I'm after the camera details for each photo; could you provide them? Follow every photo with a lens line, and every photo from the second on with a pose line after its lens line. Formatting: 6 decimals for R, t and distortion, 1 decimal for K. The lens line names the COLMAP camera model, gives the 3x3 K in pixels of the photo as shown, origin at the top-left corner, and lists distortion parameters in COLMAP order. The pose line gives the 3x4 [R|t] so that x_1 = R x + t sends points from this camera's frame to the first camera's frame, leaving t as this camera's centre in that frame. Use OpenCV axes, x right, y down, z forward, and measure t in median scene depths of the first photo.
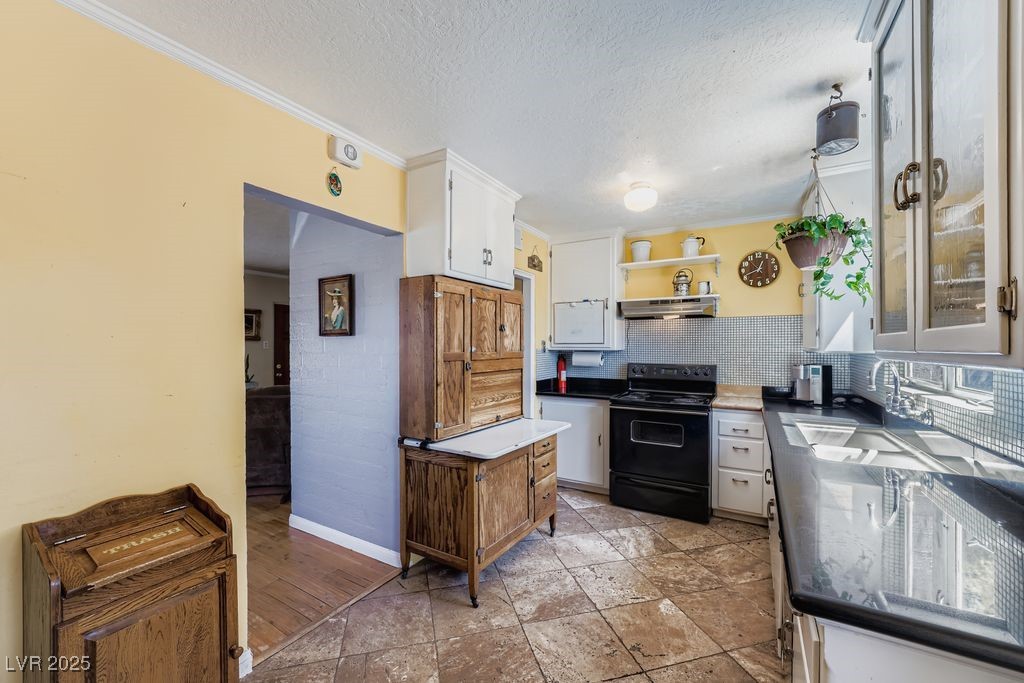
lens RADIAL K [[411.6, 0, 512.4], [0, 411.6, 345.5], [0, 0, 1]] dist [-0.001267, -0.000051]
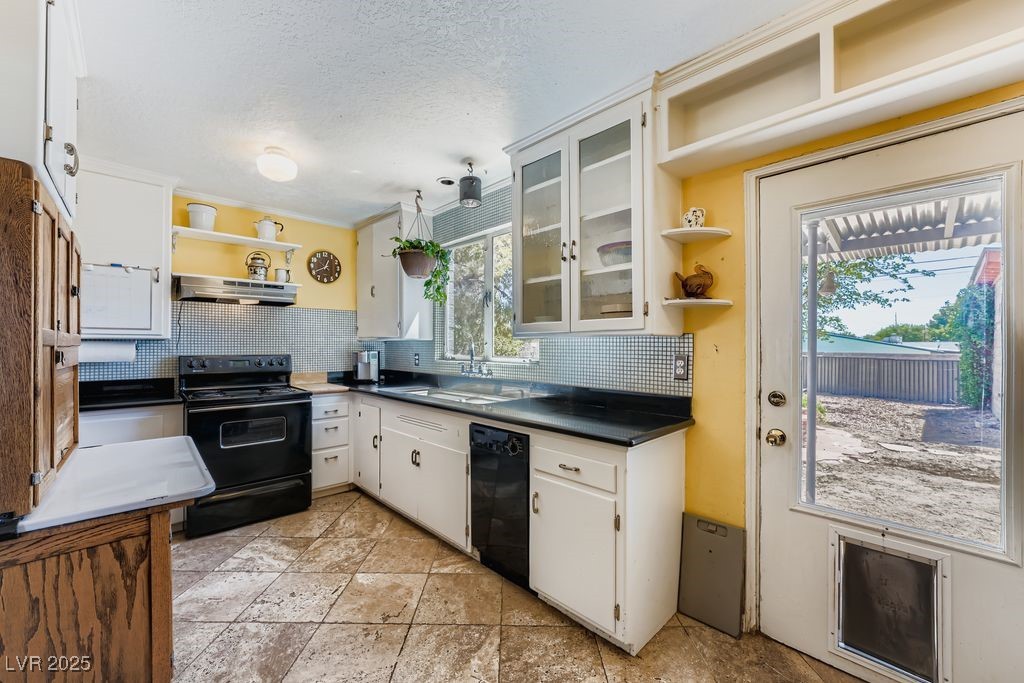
lens RADIAL K [[405.5, 0, 509.8], [0, 405.5, 340.5], [0, 0, 1]] dist [-0.001818, -0.000066]
pose [[0.278837, 0.009073, 0.960295, -0.376543], [-0.000818, 0.999957, -0.009210, 0.027539], [-0.960338, 0.001783, 0.278833, 0.257681]]
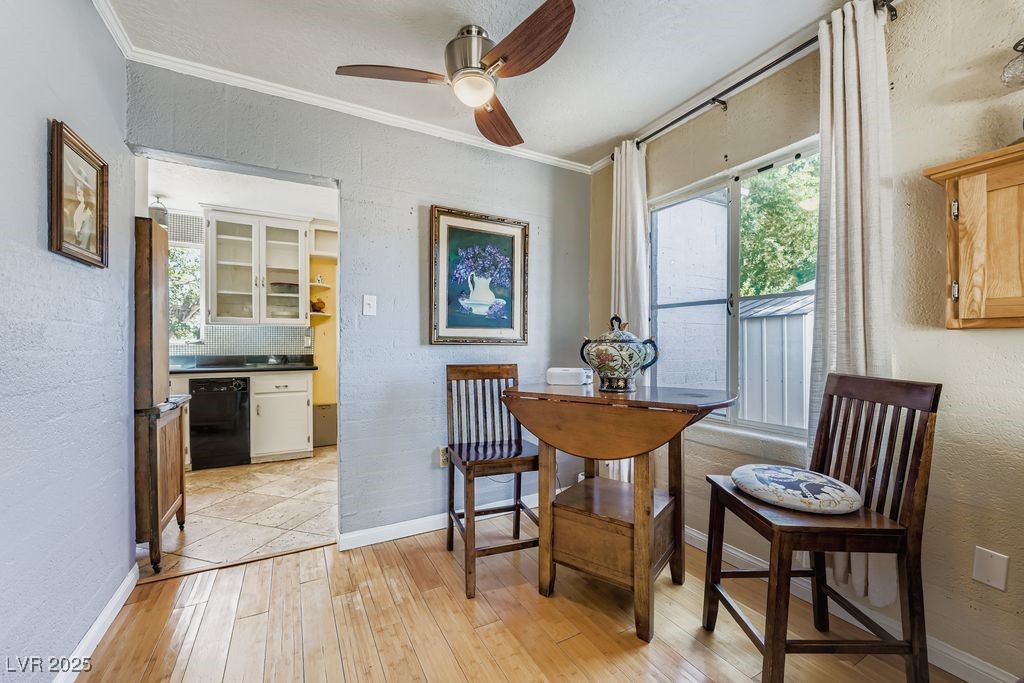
lens RADIAL K [[405.5, 0, 509.8], [0, 405.5, 340.5], [0, 0, 1]] dist [-0.001818, -0.000066]
pose [[-0.854221, 0.006837, 0.519866, -1.075492], [0.003779, 0.999969, -0.006941, 0.073129], [-0.519897, -0.003965, -0.854220, 1.071080]]
